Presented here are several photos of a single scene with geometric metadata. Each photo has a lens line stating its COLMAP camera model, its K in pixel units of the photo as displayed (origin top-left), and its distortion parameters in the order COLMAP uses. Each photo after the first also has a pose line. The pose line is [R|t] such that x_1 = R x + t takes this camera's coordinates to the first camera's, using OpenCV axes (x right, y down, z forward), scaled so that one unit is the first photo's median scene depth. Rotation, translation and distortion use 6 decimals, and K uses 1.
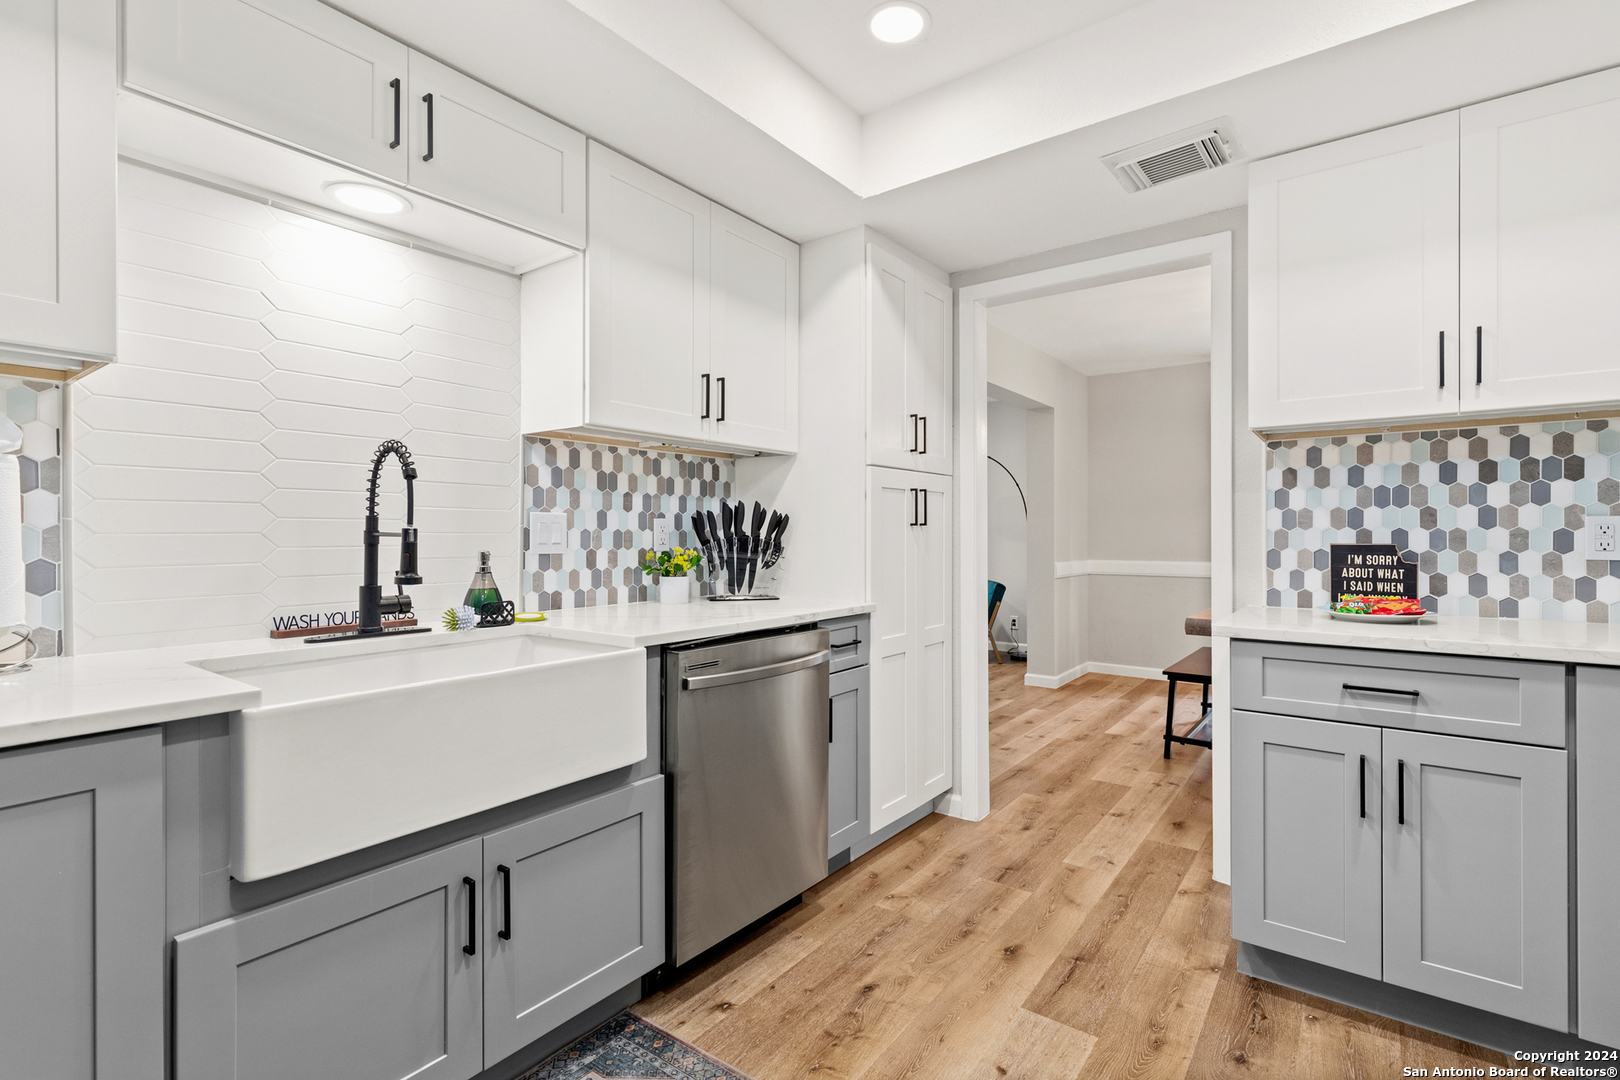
lens RADIAL K [[751.3, 0, 810.0], [0, 751.3, 540.0], [0, 0, 1]] dist [0.002720, 0.000145]
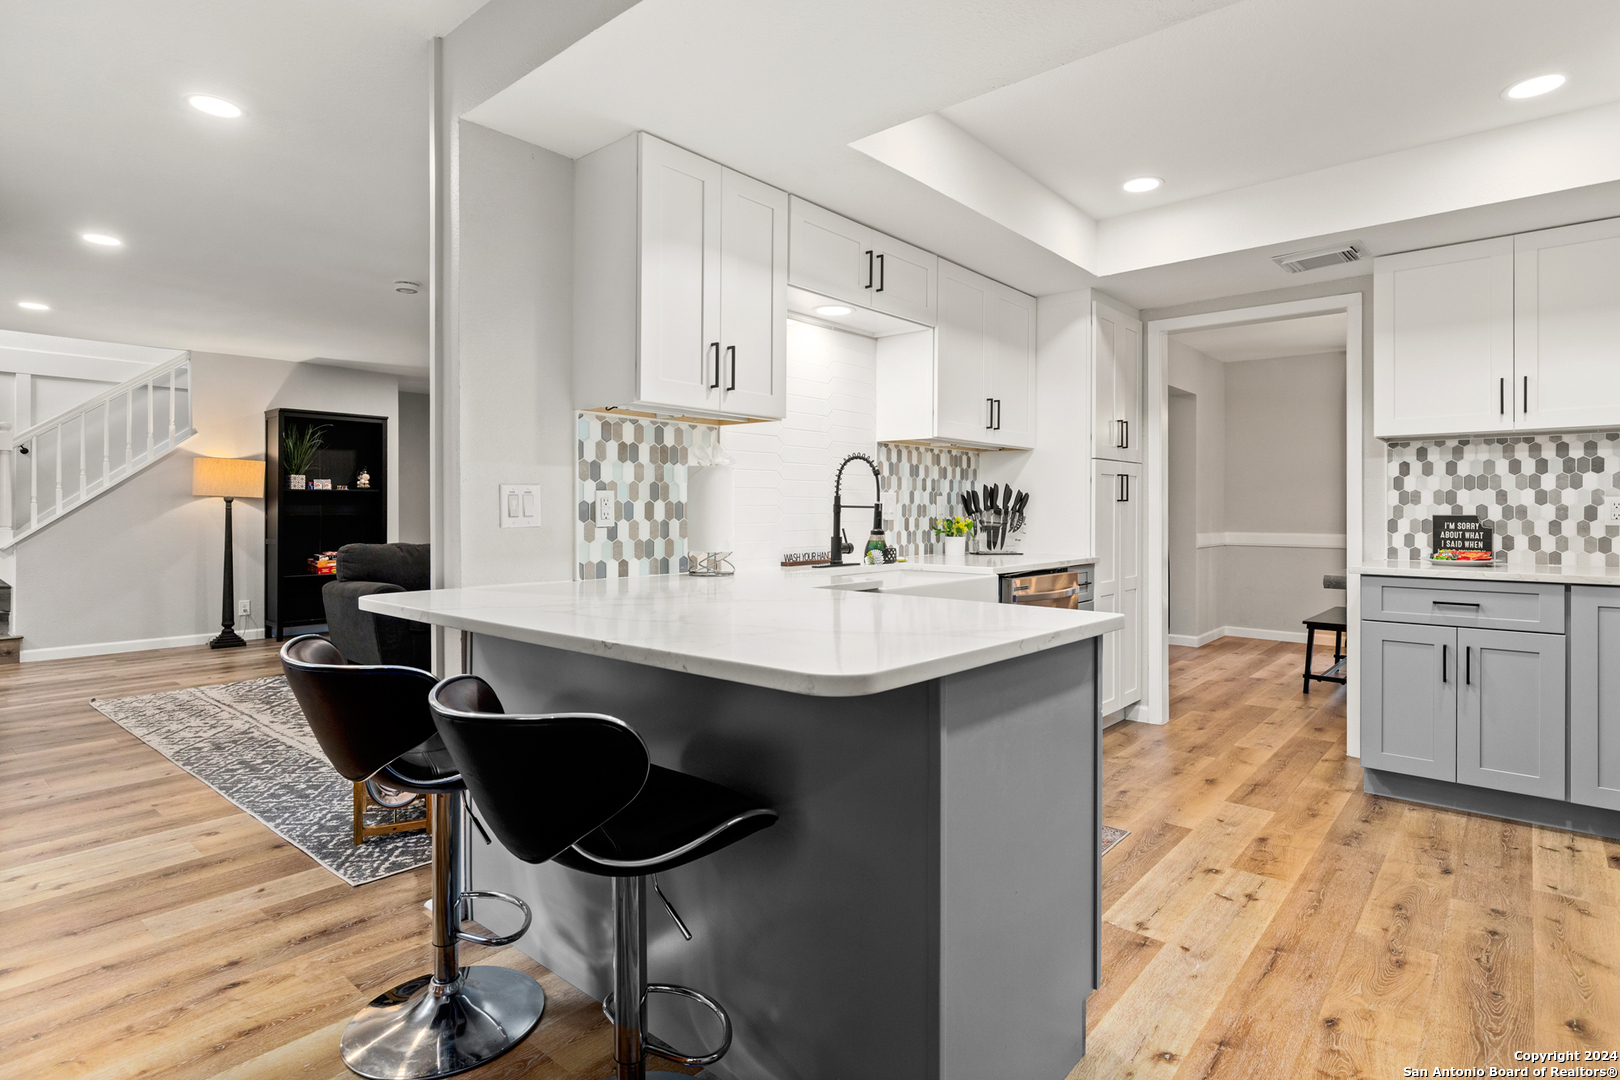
lens RADIAL K [[847.1, 0, 808.1], [0, 847.1, 513.8], [0, 0, 1]] dist [-0.000233, -0.000449]
pose [[0.997591, 0.002940, -0.069308, -0.387039], [-0.002979, 0.999995, -0.000467, 0.007099], [0.069307, 0.000672, 0.997595, -0.696171]]
